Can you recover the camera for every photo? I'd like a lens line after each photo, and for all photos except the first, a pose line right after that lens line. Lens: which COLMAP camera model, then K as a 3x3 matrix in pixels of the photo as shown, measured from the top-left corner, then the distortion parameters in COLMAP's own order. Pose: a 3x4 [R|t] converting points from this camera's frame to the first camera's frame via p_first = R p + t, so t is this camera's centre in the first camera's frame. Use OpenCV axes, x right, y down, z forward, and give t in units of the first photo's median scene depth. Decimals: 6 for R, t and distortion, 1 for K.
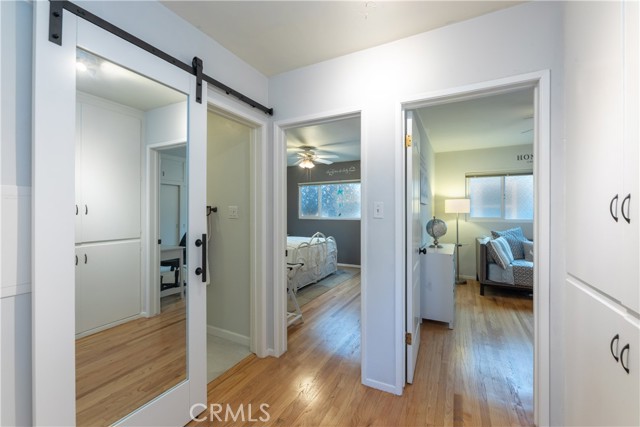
lens RADIAL K [[270.8, 0, 316.1], [0, 270.8, 213.6], [0, 0, 1]] dist [0.000294, 0.000088]
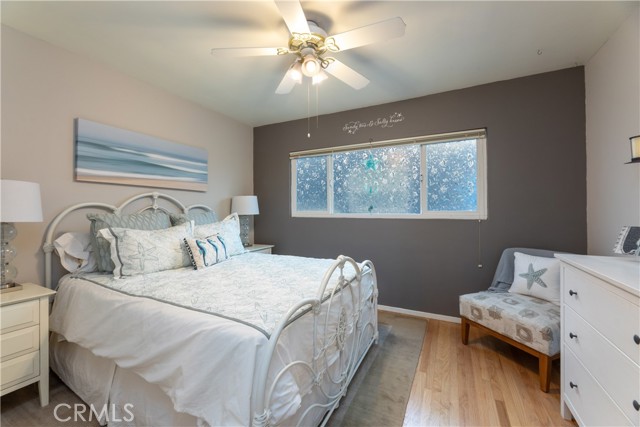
lens RADIAL K [[259.6, 0, 317.5], [0, 259.6, 212.4], [0, 0, 1]] dist [-0.001950, -0.000053]
pose [[0.999832, -0.002496, 0.018146, -0.027276], [0.002396, 0.999982, 0.005516, 0.011441], [-0.018160, -0.005472, 0.999820, 0.628042]]
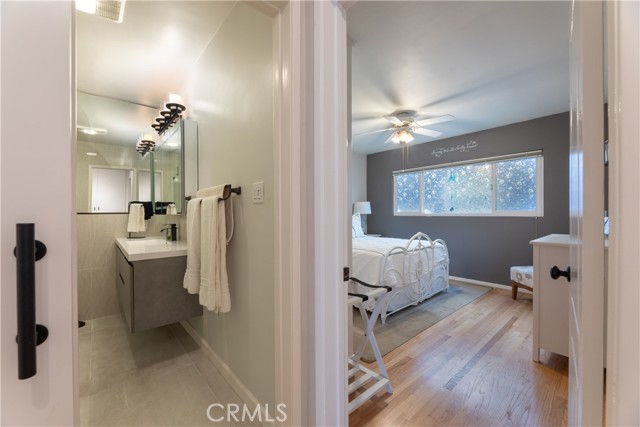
lens RADIAL K [[259.6, 0, 315.5], [0, 259.6, 214.8], [0, 0, 1]] dist [-0.001950, -0.000053]
pose [[0.930805, -0.001846, -0.365512, 0.002012], [0.002969, 0.999992, 0.002510, 0.019916], [0.365505, -0.003422, 0.930803, 0.266615]]
